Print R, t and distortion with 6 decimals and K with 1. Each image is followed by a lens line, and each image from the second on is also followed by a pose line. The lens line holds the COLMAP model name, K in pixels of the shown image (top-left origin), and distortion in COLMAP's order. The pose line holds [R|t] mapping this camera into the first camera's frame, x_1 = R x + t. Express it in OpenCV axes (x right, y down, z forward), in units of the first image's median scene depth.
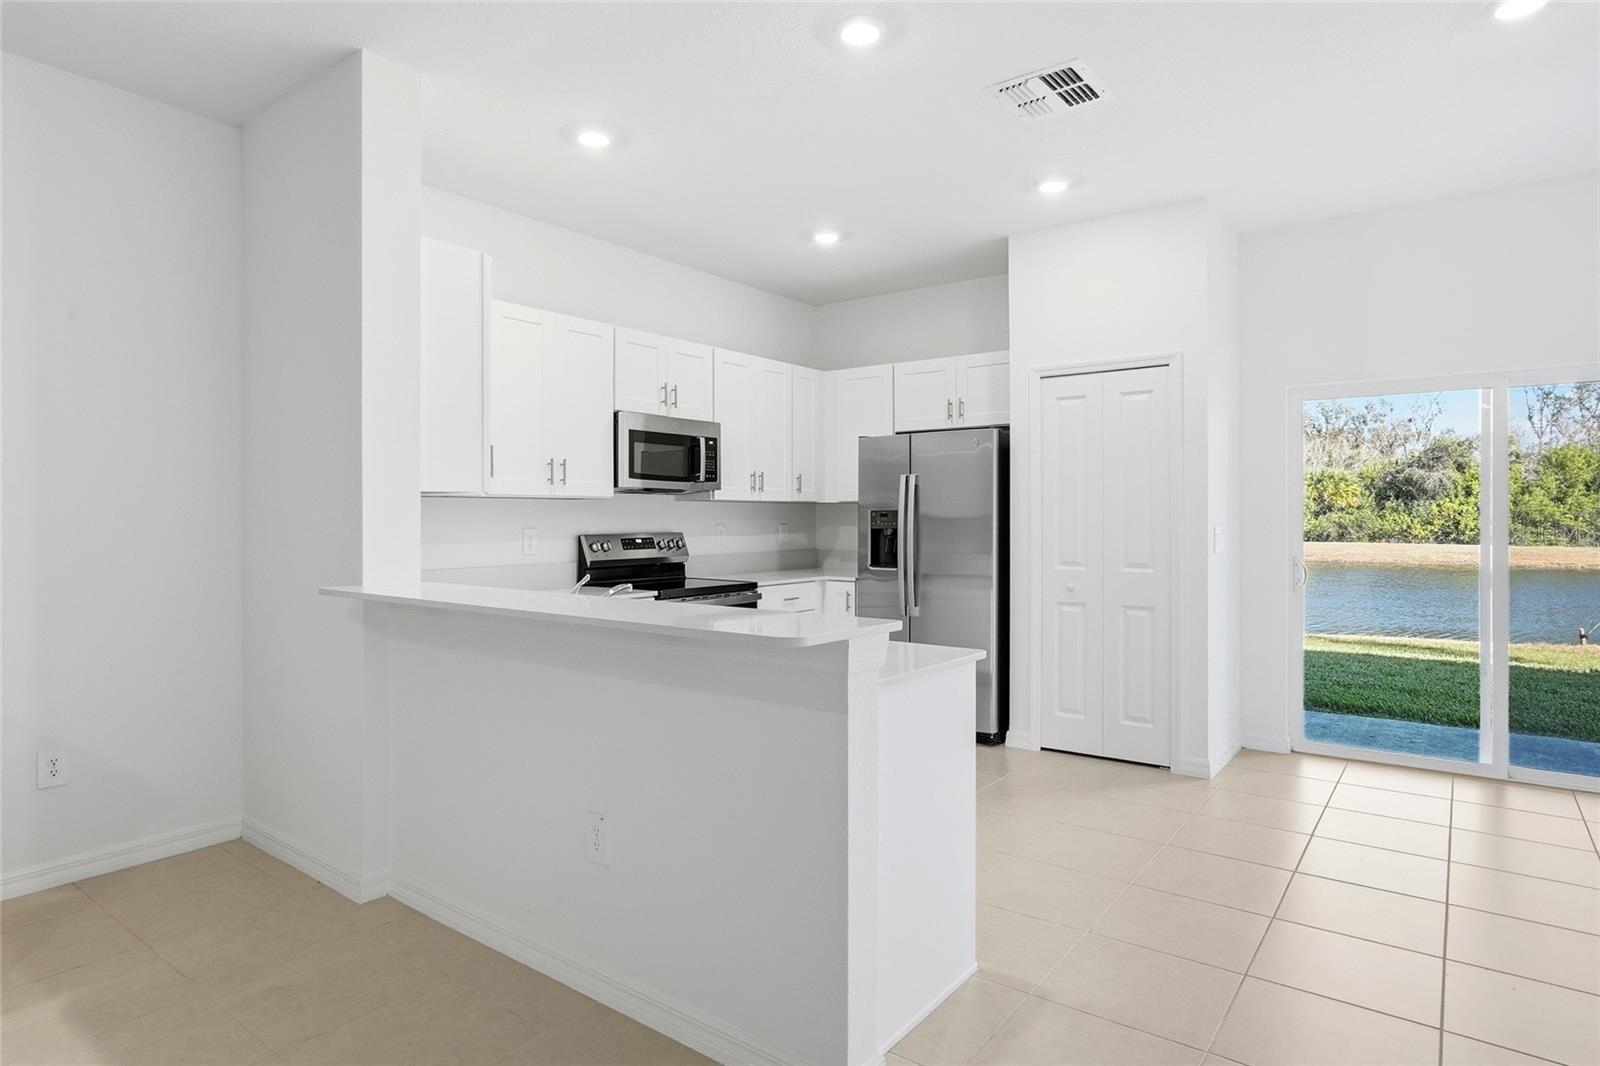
lens RADIAL K [[889.6, 0, 809.1], [0, 889.6, 512.9], [0, 0, 1]] dist [-0.026398, 0.016107]
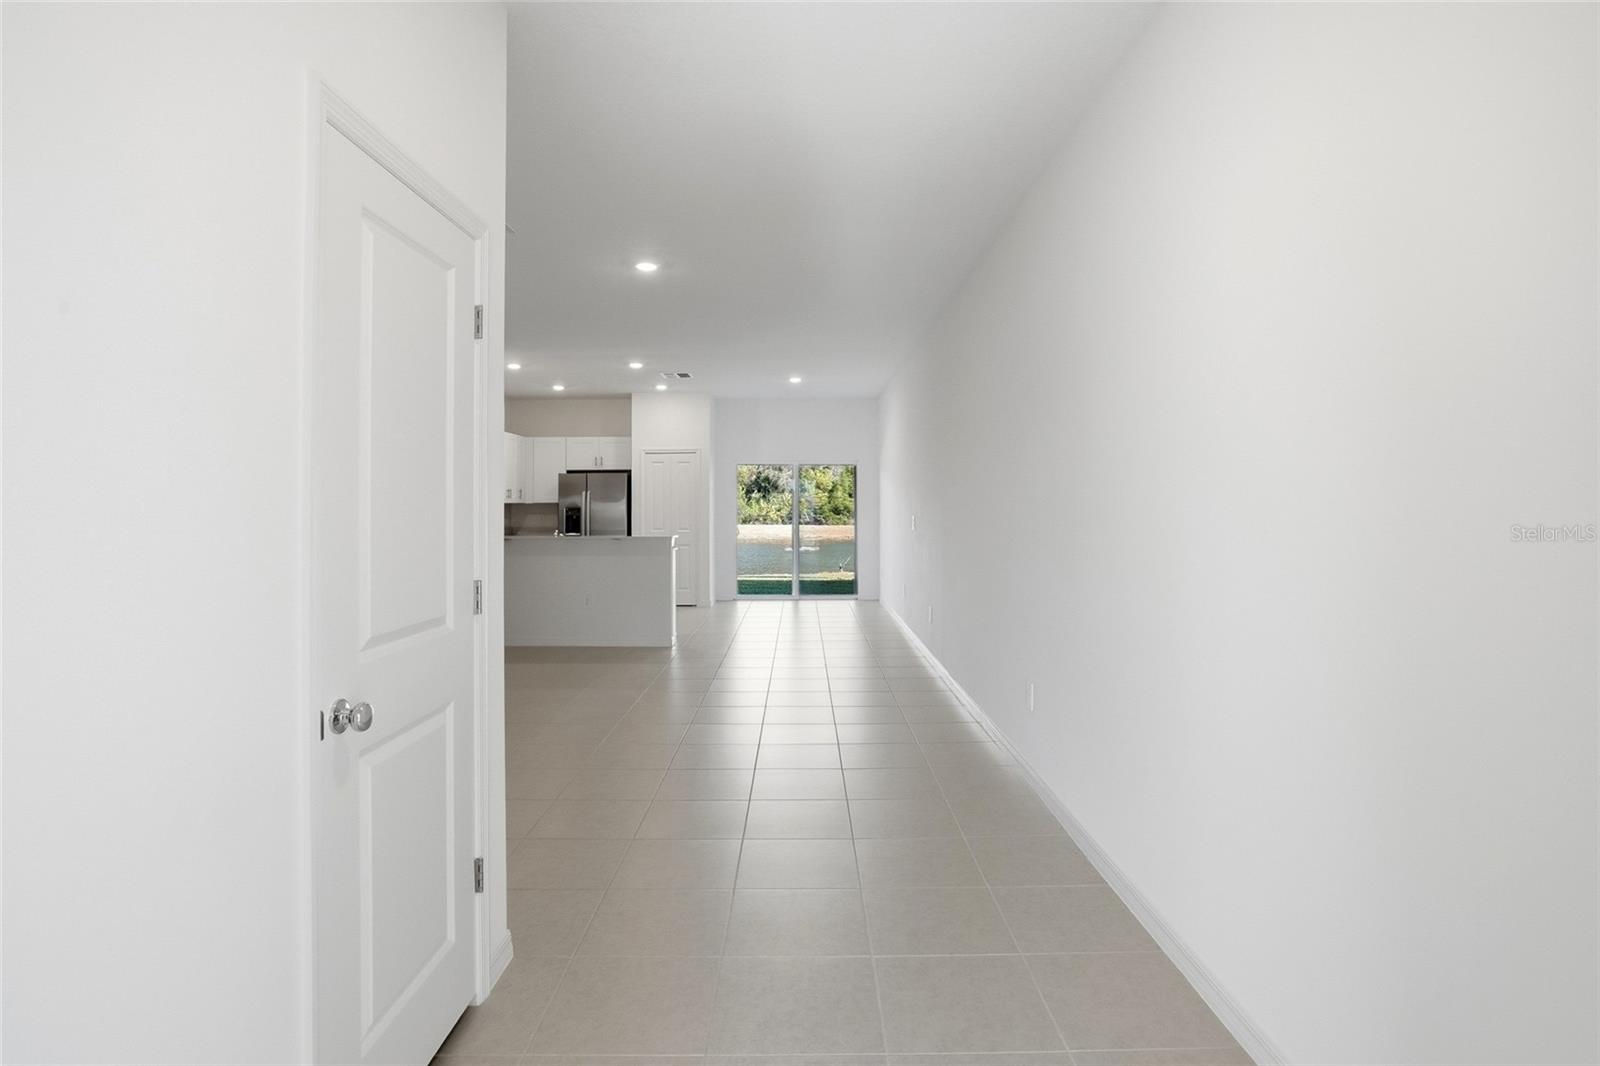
lens RADIAL K [[825.7, 0, 788.0], [0, 825.7, 519.1], [0, 0, 1]] dist [-0.027430, 0.004908]
pose [[0.811470, -0.009753, 0.584313, -0.700221], [-0.003024, 0.999777, 0.020887, -0.018186], [-0.584386, -0.018717, 0.811260, -1.004363]]
